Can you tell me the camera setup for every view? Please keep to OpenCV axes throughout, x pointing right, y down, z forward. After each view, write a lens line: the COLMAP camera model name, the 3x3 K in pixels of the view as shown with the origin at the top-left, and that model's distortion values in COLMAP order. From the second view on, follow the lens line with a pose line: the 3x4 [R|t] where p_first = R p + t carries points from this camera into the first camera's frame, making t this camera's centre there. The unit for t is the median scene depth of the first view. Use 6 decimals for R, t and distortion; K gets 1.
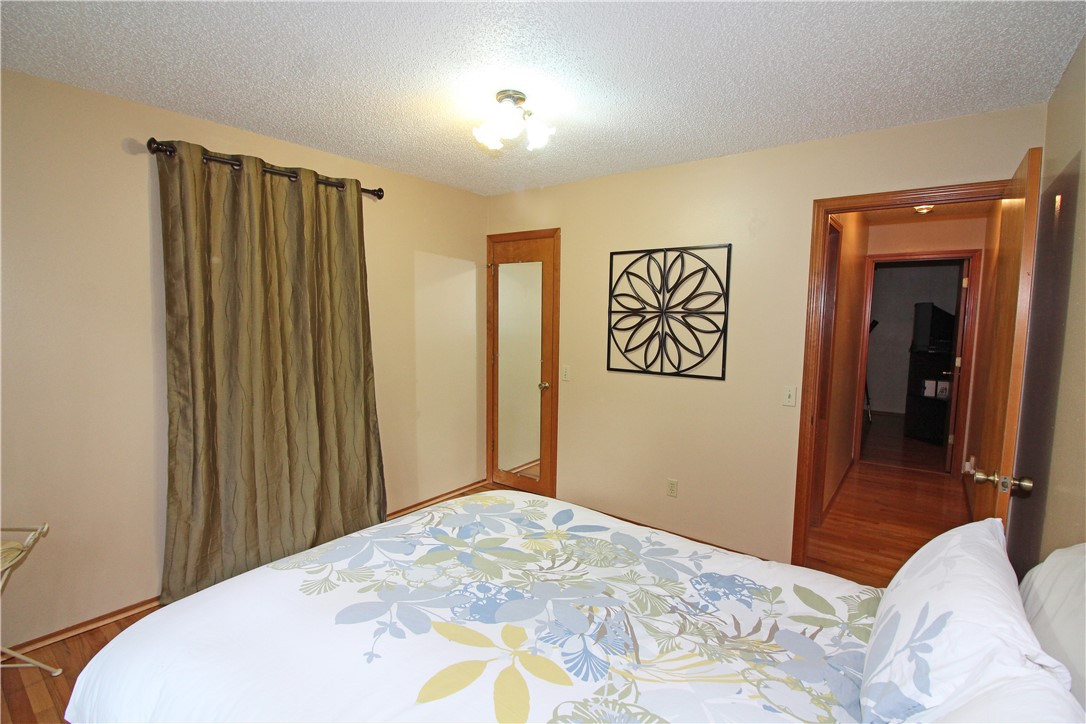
lens RADIAL K [[499.1, 0, 546.5], [0, 499.1, 360.9], [0, 0, 1]] dist [-0.009360, -0.006160]
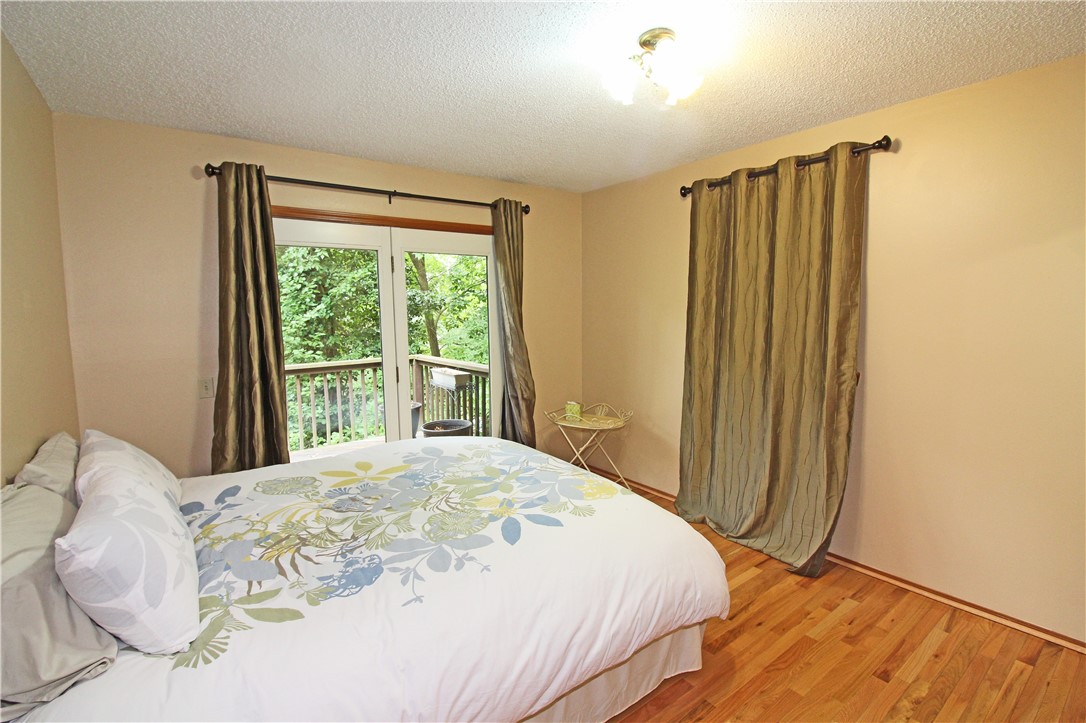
lens RADIAL K [[499.1, 0, 549.1], [0, 499.1, 360.1], [0, 0, 1]] dist [-0.009360, -0.006160]
pose [[-0.263517, 0.093211, -0.960141, 1.240762], [-0.085846, 0.989106, 0.119584, -0.131862], [0.960827, 0.113937, -0.252645, 1.670406]]
